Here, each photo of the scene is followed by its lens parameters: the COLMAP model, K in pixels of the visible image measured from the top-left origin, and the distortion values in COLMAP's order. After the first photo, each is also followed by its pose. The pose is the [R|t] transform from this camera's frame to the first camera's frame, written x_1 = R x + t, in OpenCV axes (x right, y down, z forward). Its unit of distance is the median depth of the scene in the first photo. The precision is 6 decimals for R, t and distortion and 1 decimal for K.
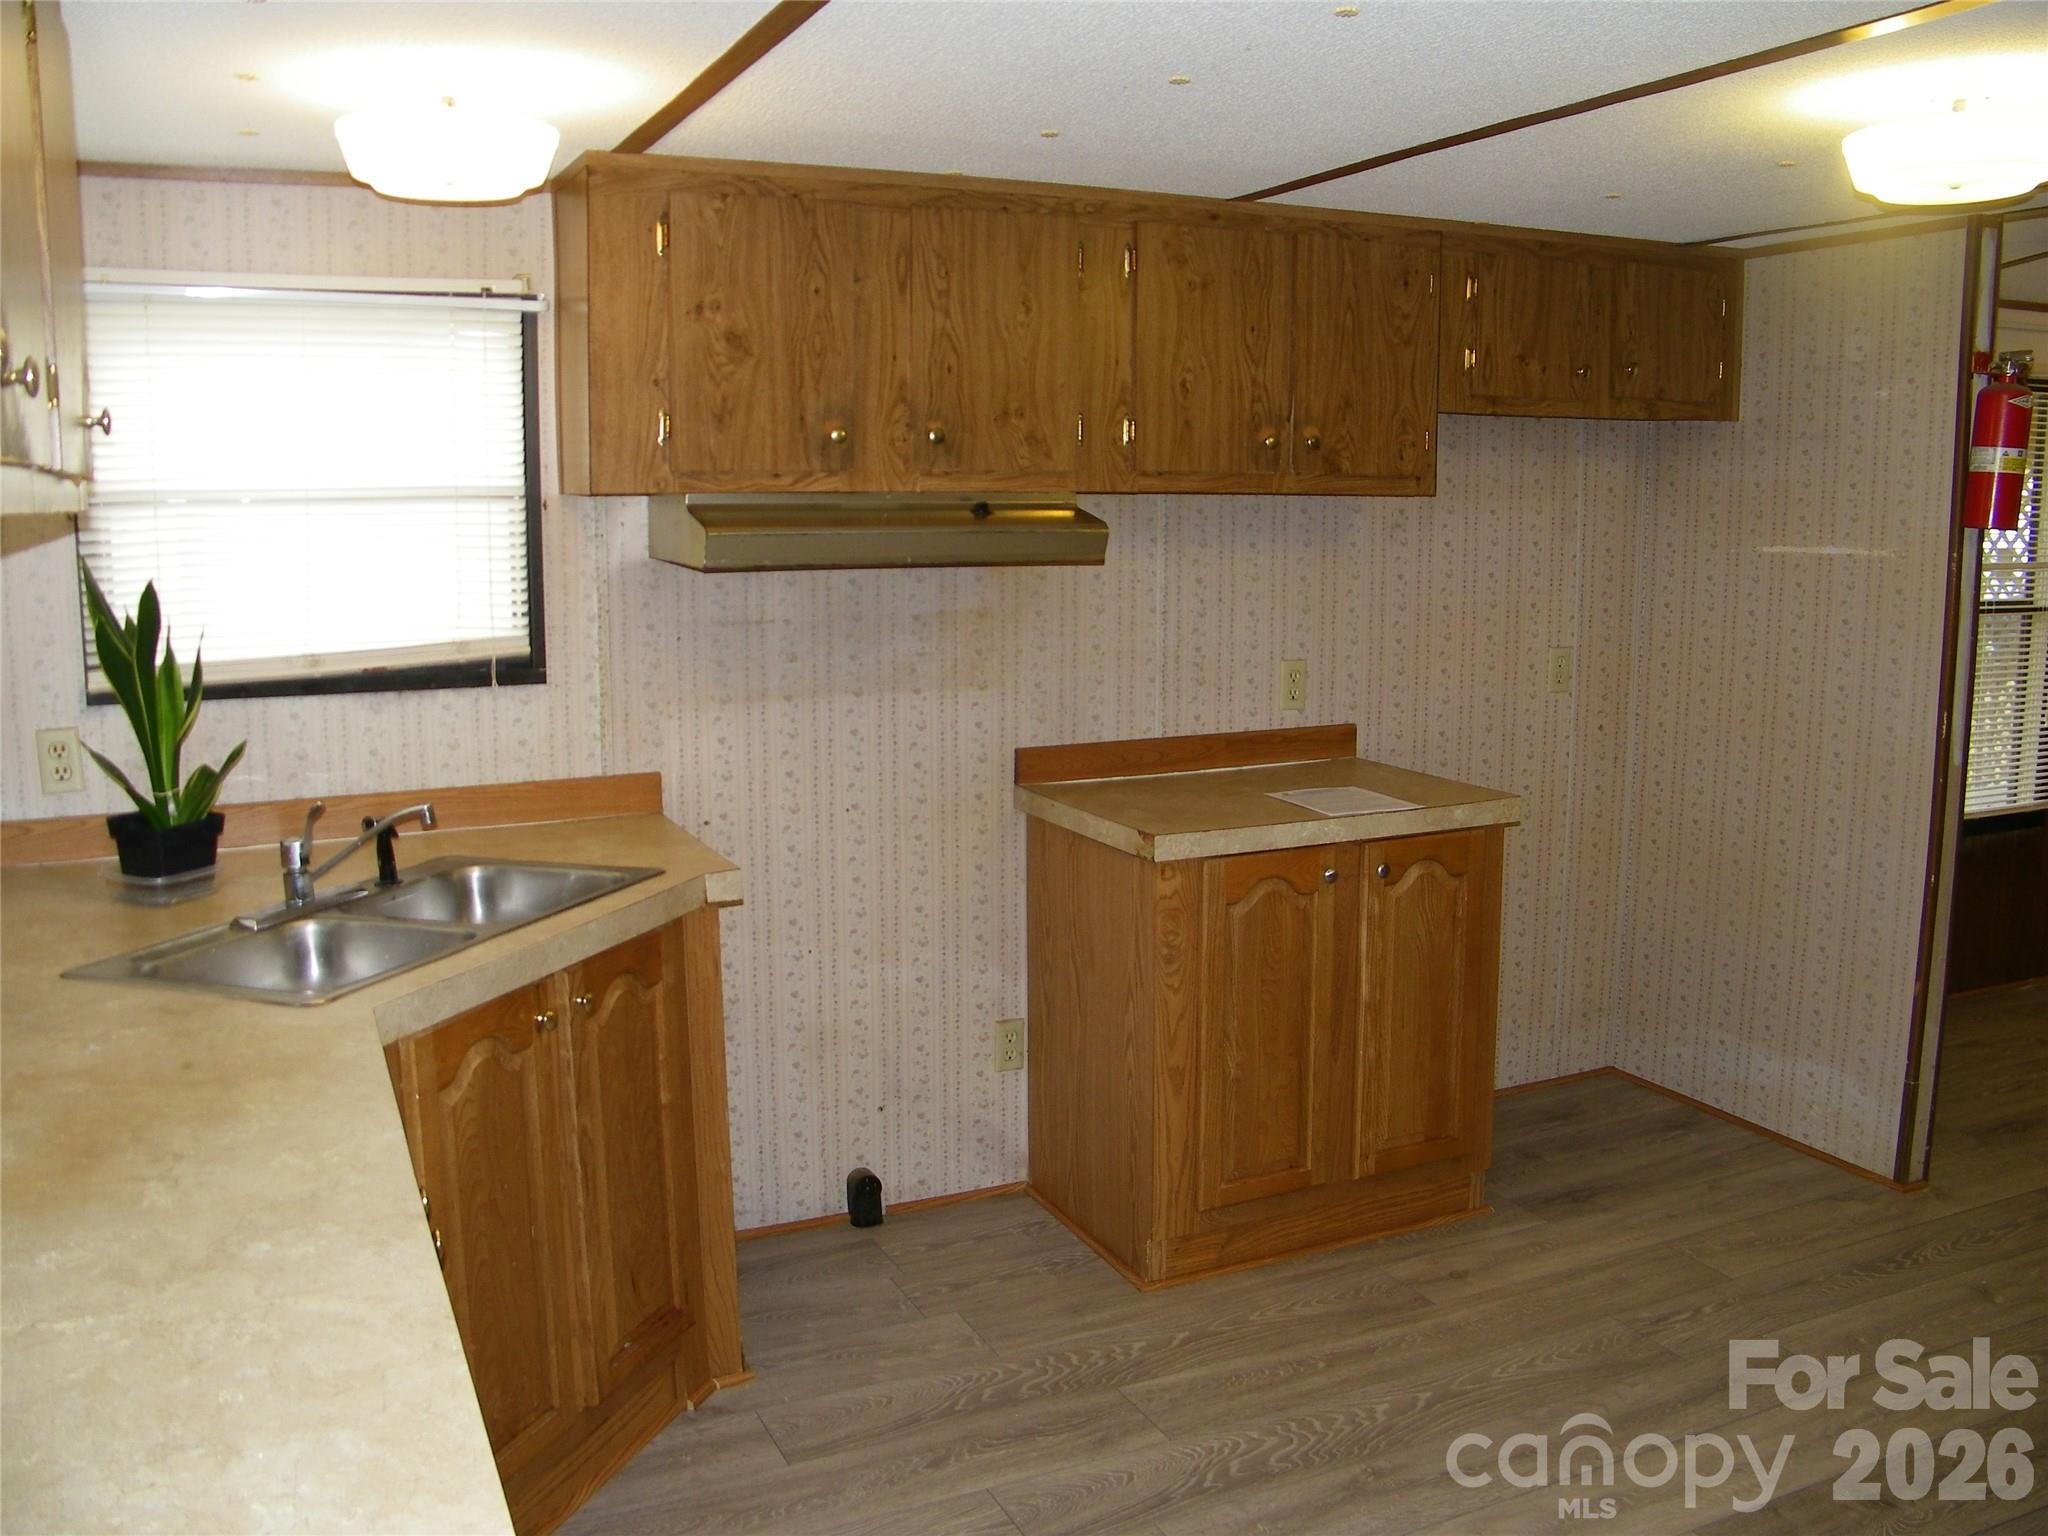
lens RADIAL K [[1674.6, 0, 1024.0], [0, 1674.6, 768.0], [0, 0, 1]] dist [-0.184417, 0.142533]
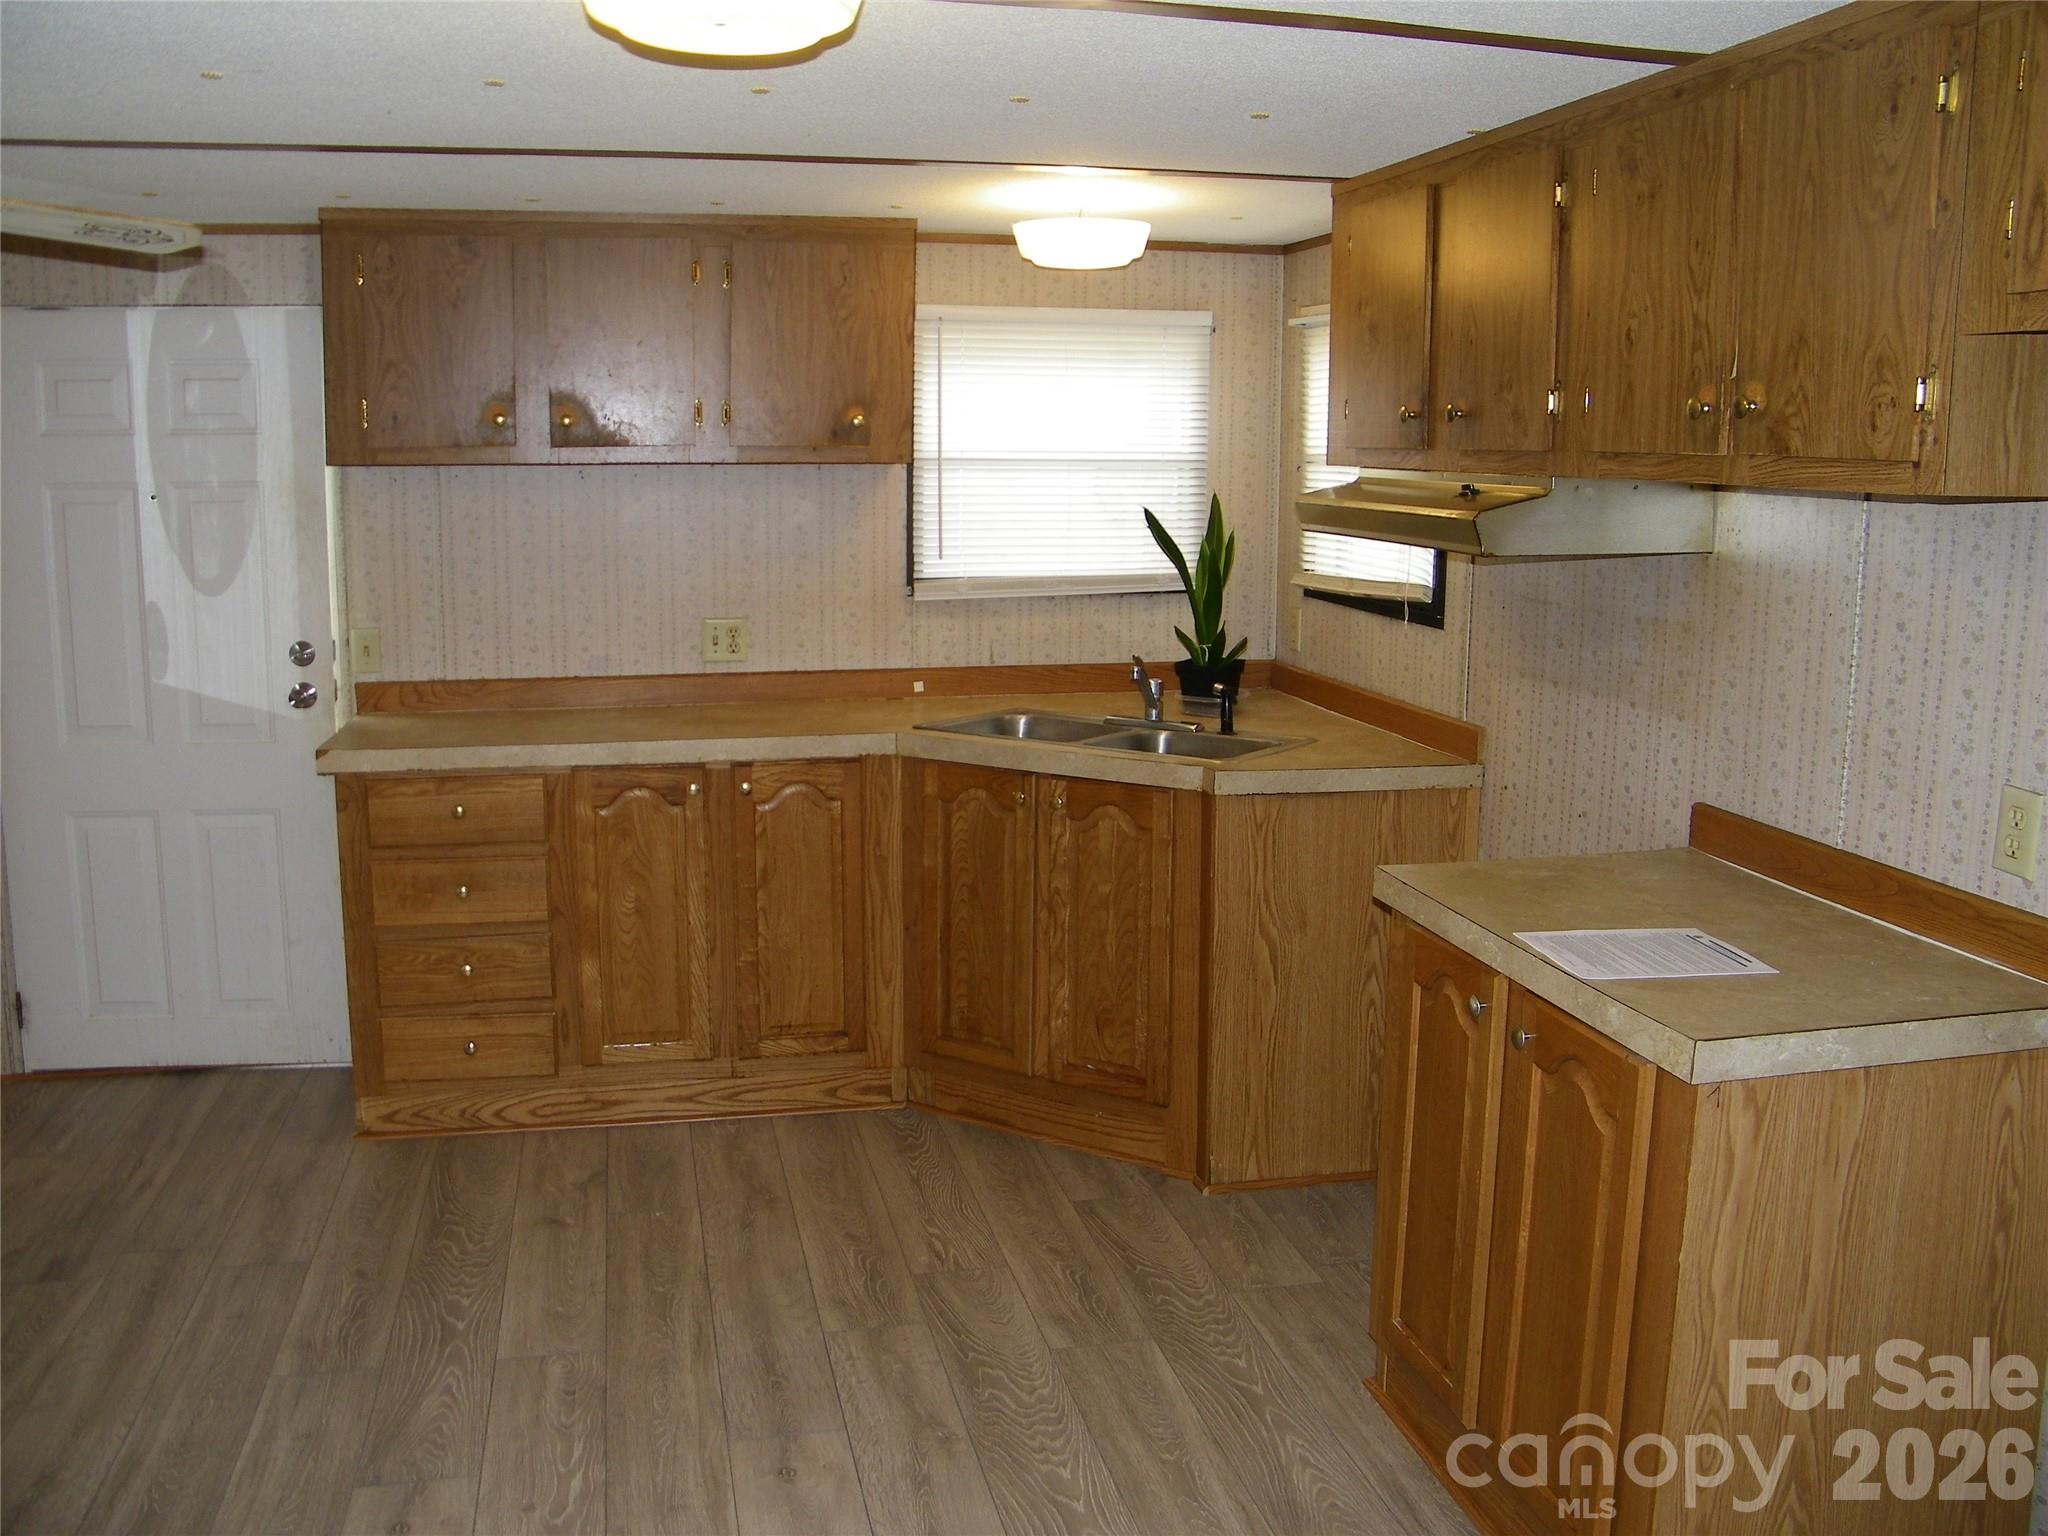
lens RADIAL K [[1674.6, 0, 1024.0], [0, 1674.6, 768.0], [0, 0, 1]] dist [-0.184417, 0.142533]
pose [[-0.186002, 0.185046, -0.964967, 0.857310], [-0.167375, 0.961784, 0.216697, -0.151618], [0.968189, 0.201817, -0.147921, 0.855046]]
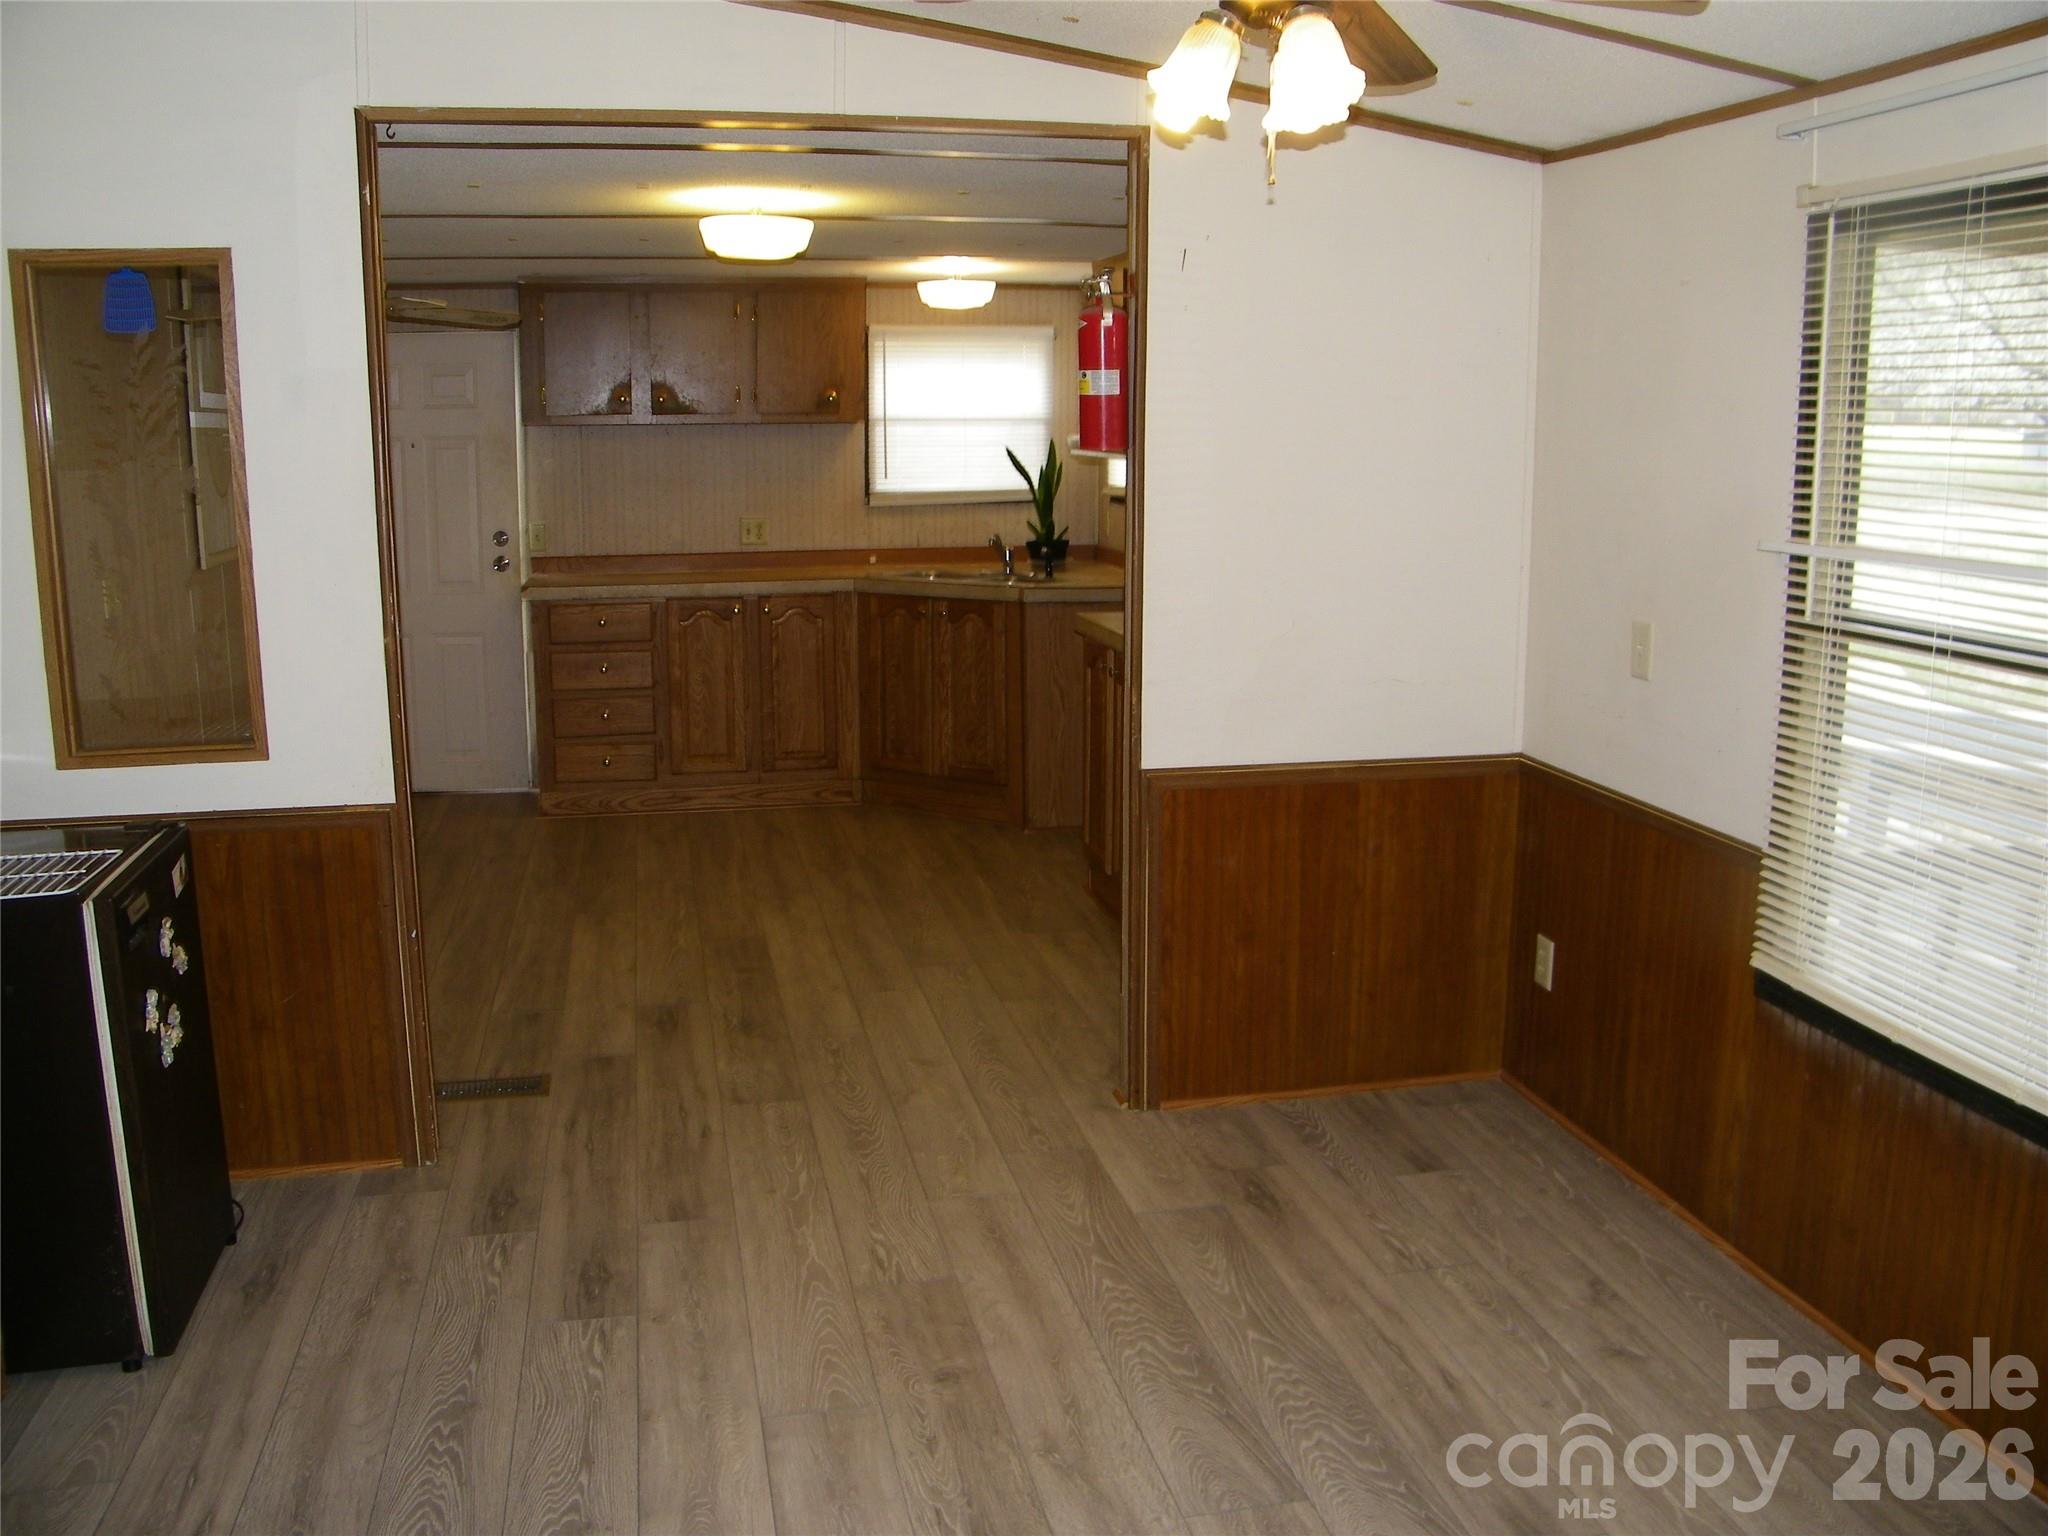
lens RADIAL K [[1674.6, 0, 1024.0], [0, 1674.6, 768.0], [0, 0, 1]] dist [-0.184417, 0.142533]
pose [[-0.196756, 0.205828, -0.958604, 1.668043], [-0.161068, 0.957647, 0.238682, -0.200371], [0.967132, 0.201363, -0.155270, 1.144741]]
